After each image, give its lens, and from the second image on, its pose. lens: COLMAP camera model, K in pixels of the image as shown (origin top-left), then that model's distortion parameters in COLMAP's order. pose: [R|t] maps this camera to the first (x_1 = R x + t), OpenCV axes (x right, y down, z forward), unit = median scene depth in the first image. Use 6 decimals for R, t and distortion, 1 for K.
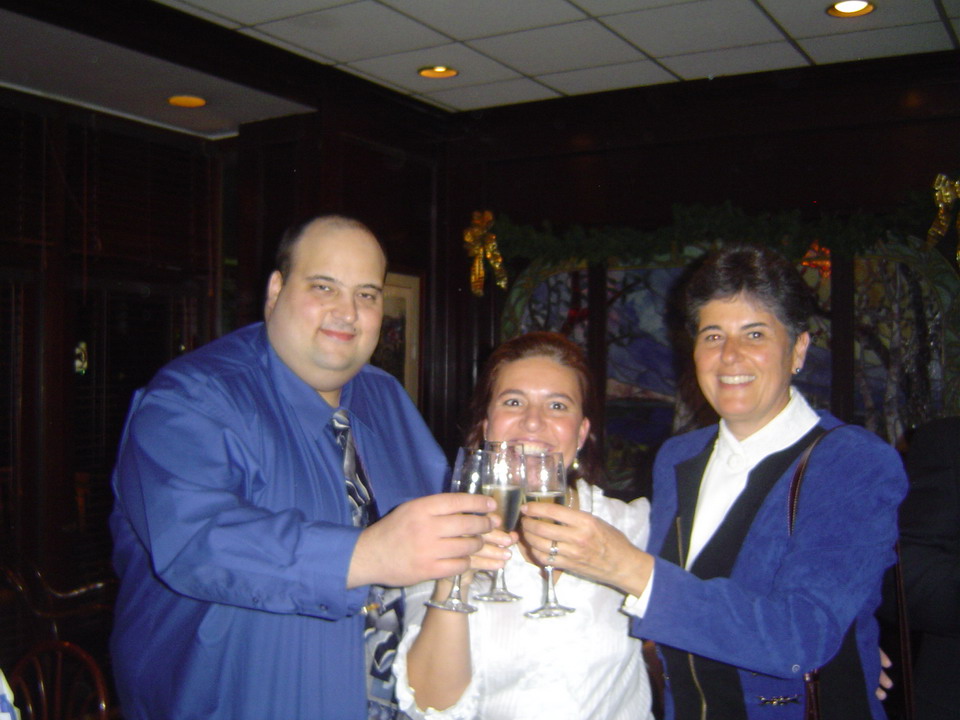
lens RADIAL K [[1094.0, 0, 451.6], [0, 1094.0, 382.6], [0, 0, 1]] dist [-0.137985, 0.000000]
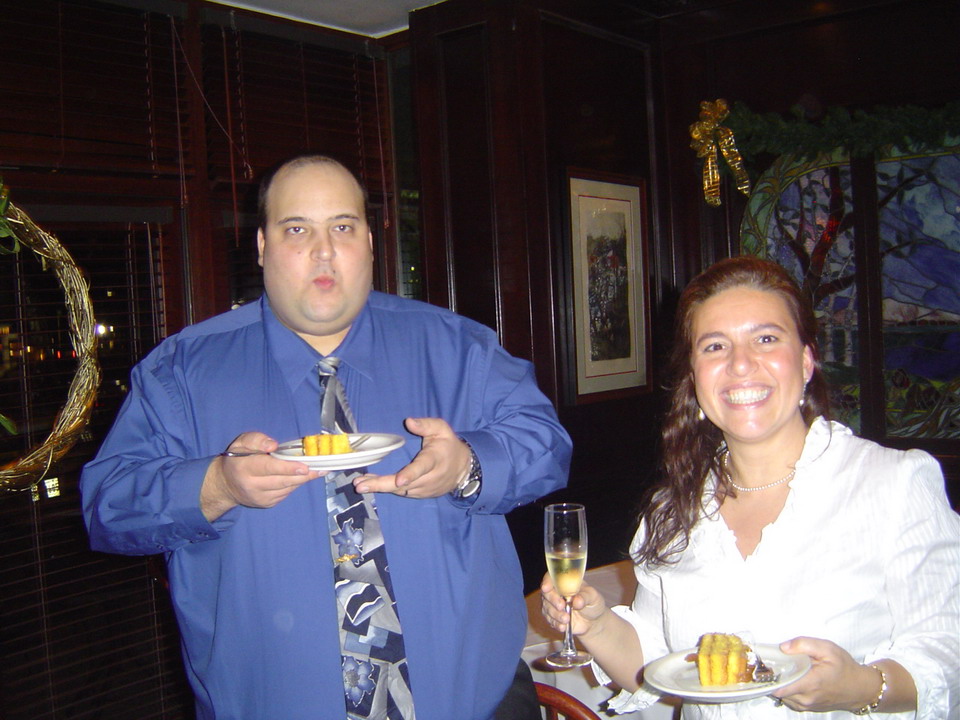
lens RADIAL K [[1094.0, 0, 461.4], [0, 1094.0, 384.8], [0, 0, 1]] dist [-0.137985, 0.000000]
pose [[0.987728, -0.048008, -0.148620, -0.047816], [0.056253, 0.997073, 0.051775, 0.001088], [0.145699, -0.059500, 0.987538, 0.176695]]
